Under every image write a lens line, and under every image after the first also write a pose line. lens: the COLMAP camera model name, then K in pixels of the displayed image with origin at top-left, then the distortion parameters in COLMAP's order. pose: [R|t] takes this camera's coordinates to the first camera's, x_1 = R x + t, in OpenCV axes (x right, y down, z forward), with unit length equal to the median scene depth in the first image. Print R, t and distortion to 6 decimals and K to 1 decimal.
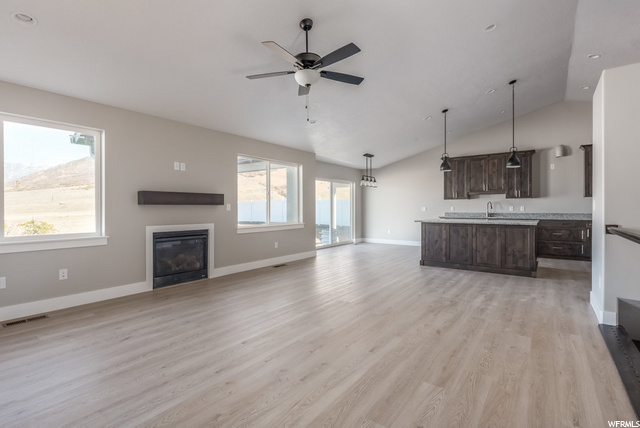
lens RADIAL K [[301.7, 0, 320.0], [0, 301.7, 214.0], [0, 0, 1]] dist [-0.001175, -0.000167]
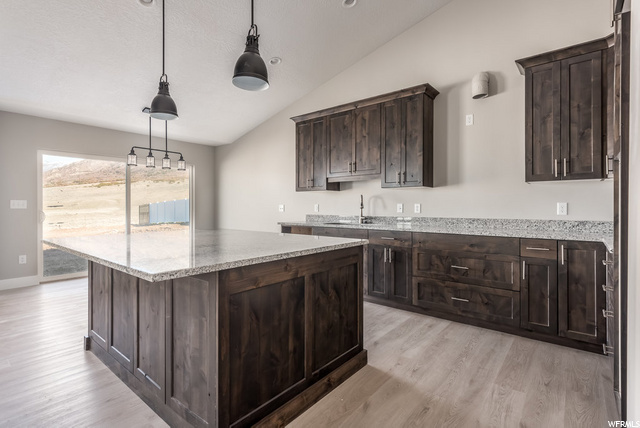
lens RADIAL K [[314.4, 0, 319.8], [0, 314.4, 206.9], [0, 0, 1]] dist [0.023104, -0.000069]
pose [[0.998761, 0.002892, -0.049680, 0.560080], [-0.003797, 0.999829, -0.018122, -0.010626], [0.049619, 0.018288, 0.998601, 0.491934]]
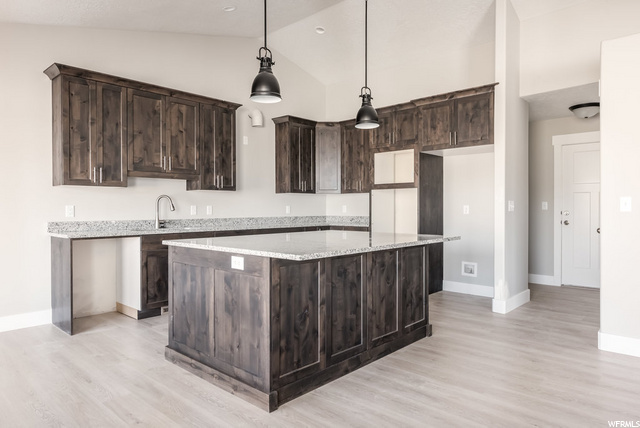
lens RADIAL K [[411.4, 0, 329.9], [0, 411.4, 212.3], [0, 0, 1]] dist [-0.001622, -0.000626]
pose [[0.088761, -0.007895, 0.996022, -0.036003], [0.021057, 0.999760, 0.006048, -0.014804], [-0.995830, 0.020436, 0.088906, 0.759160]]
